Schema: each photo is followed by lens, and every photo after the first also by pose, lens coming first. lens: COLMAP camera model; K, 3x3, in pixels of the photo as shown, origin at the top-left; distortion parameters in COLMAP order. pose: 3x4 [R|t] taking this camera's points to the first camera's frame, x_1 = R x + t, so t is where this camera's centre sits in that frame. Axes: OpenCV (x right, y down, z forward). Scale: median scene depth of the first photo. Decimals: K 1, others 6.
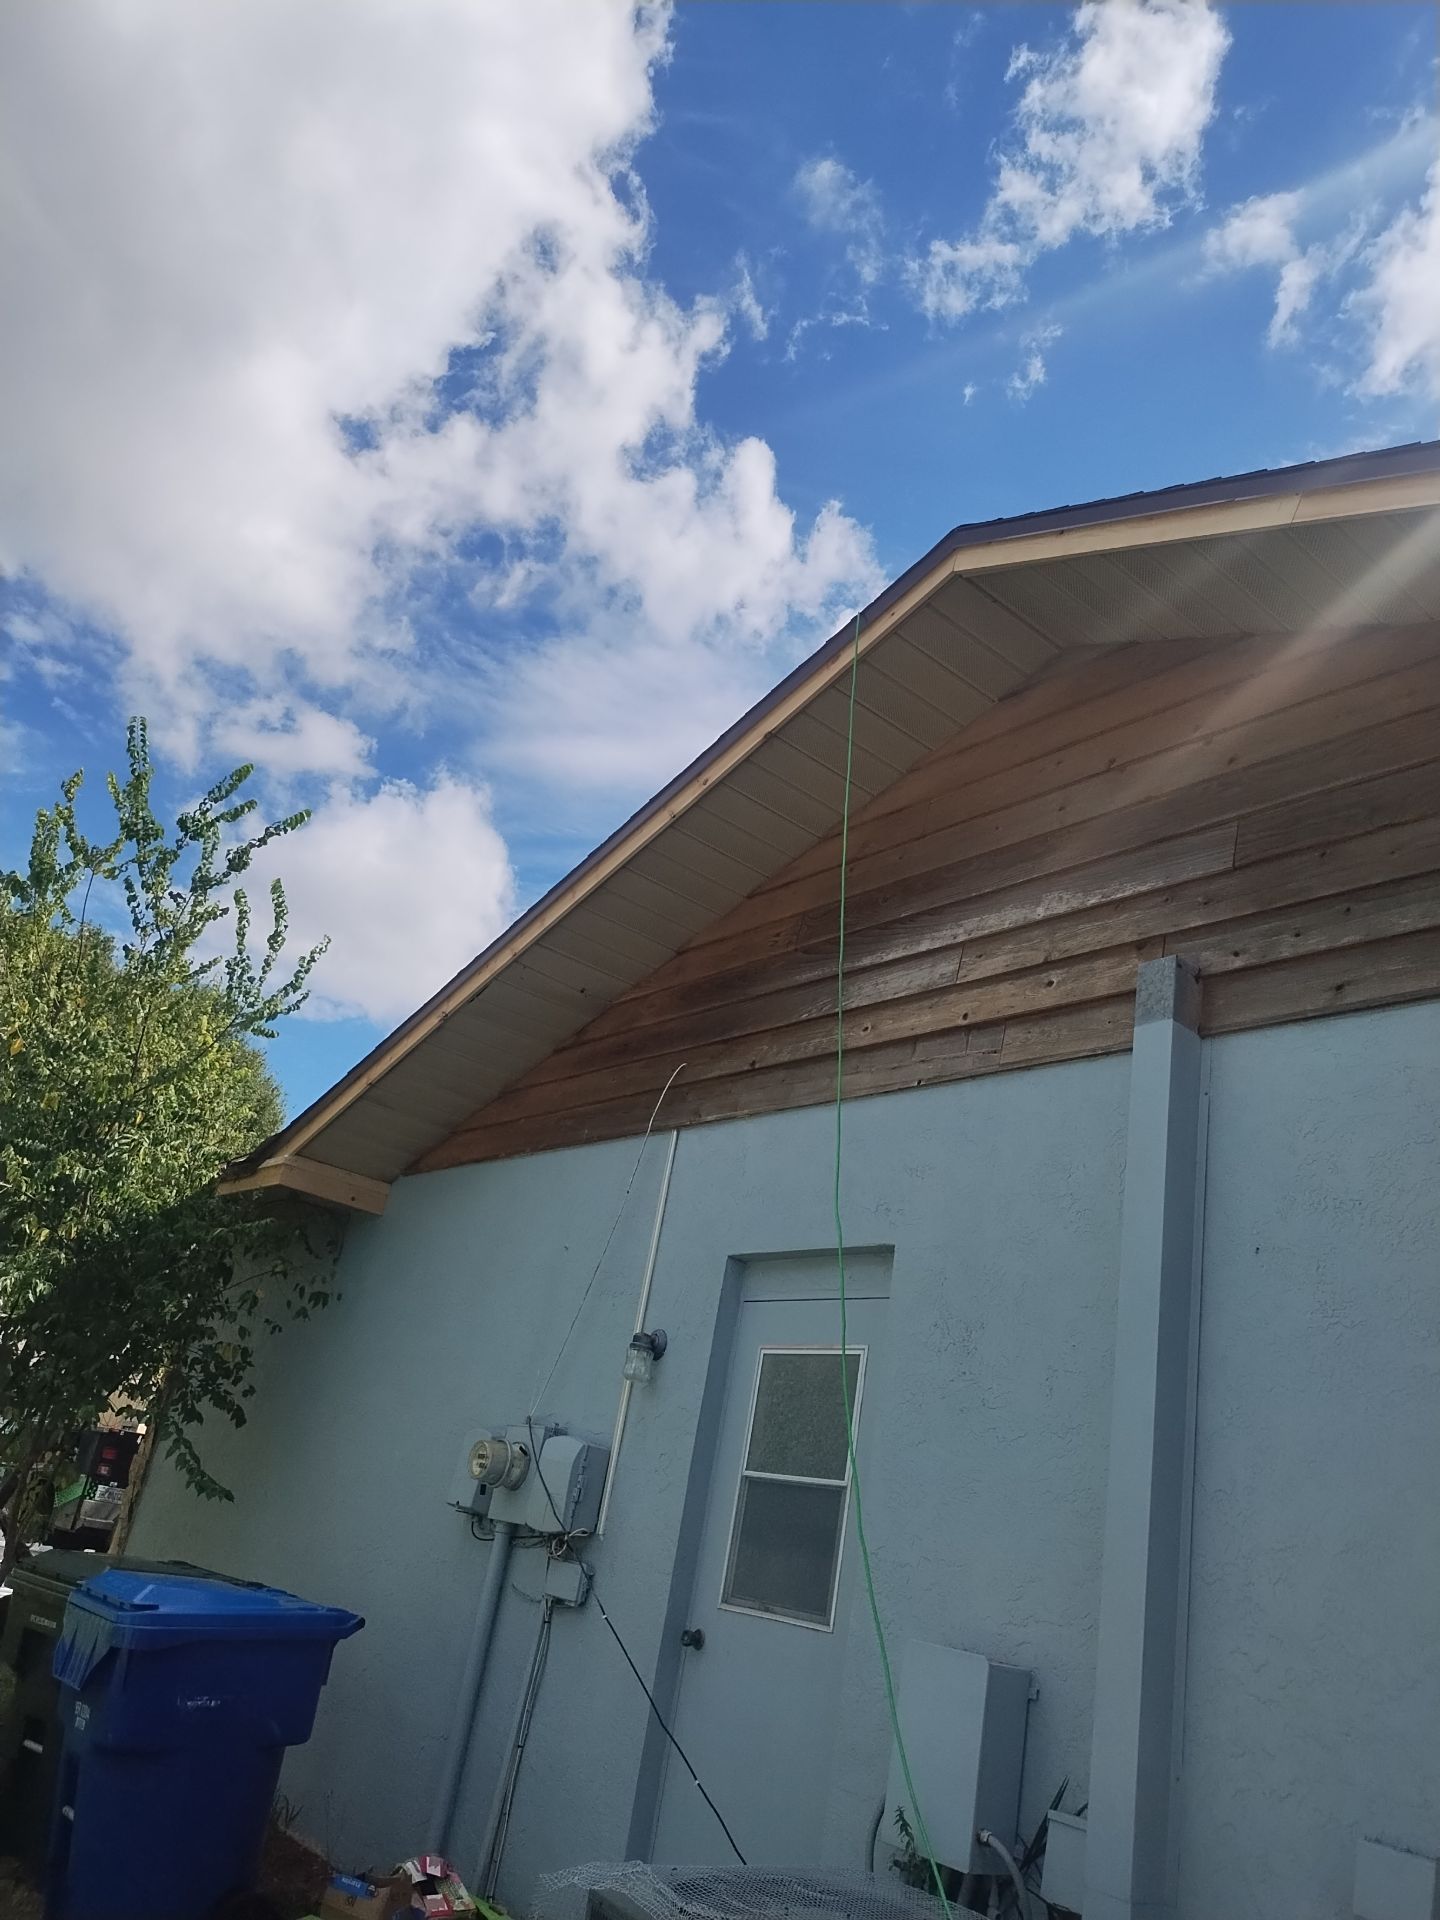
lens RADIAL K [[1418.7, 0, 720.0], [0, 1418.7, 960.0], [0, 0, 1]] dist [0.004714, -0.000643]
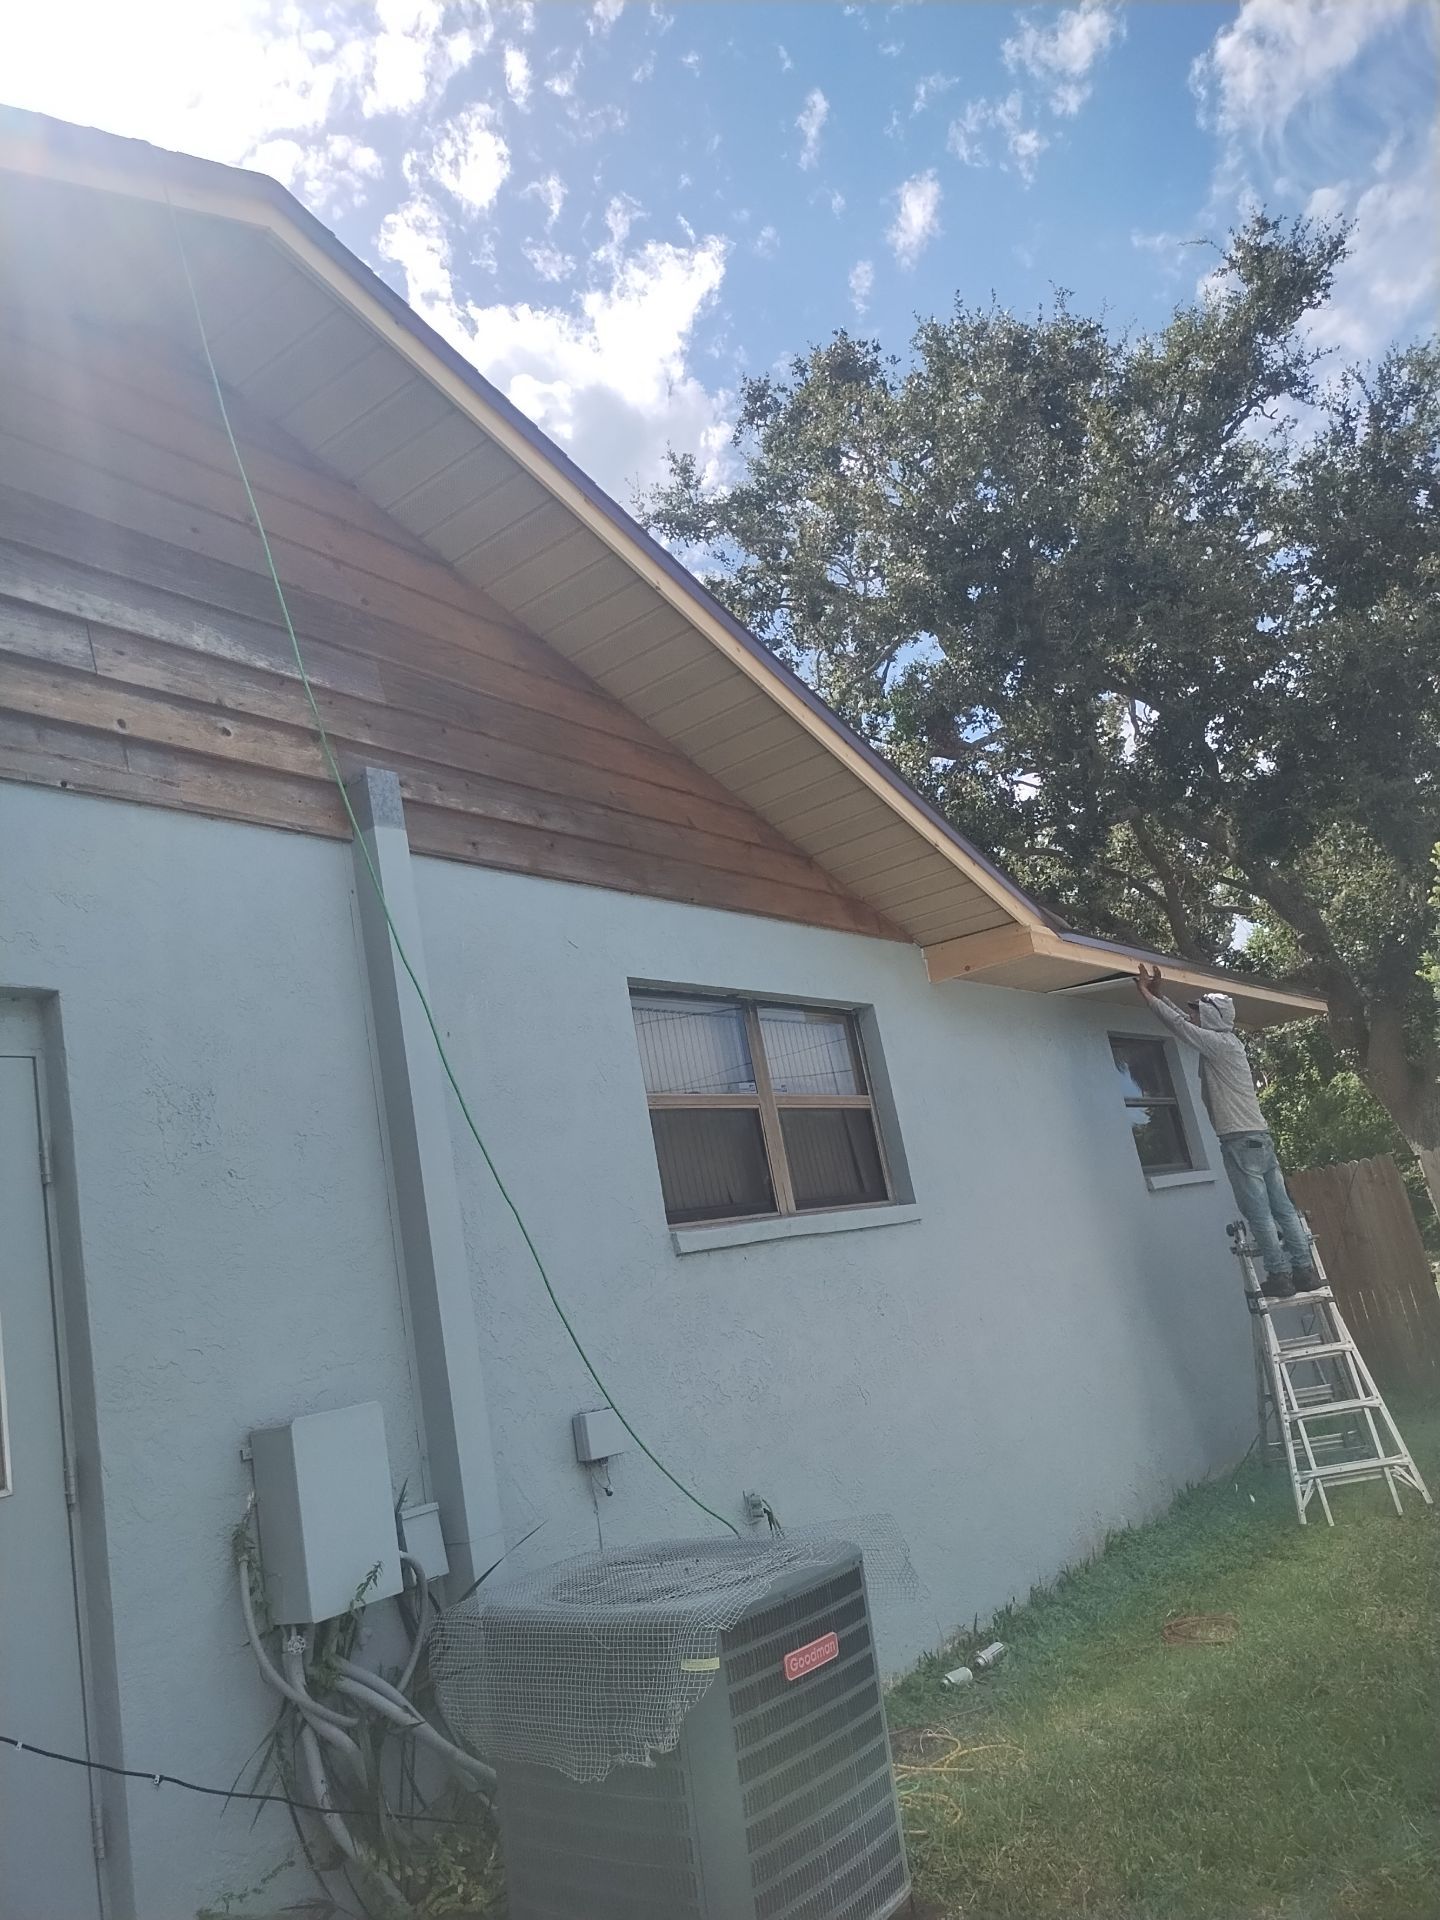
lens RADIAL K [[1452.2, 0, 720.0], [0, 1452.2, 960.0], [0, 0, 1]] dist [0.028762, -0.004052]
pose [[-0.278239, 0.081519, 0.957046, -0.757252], [-0.248157, 0.956462, -0.153615, 0.226076], [-0.927902, -0.280239, -0.245895, 0.900446]]
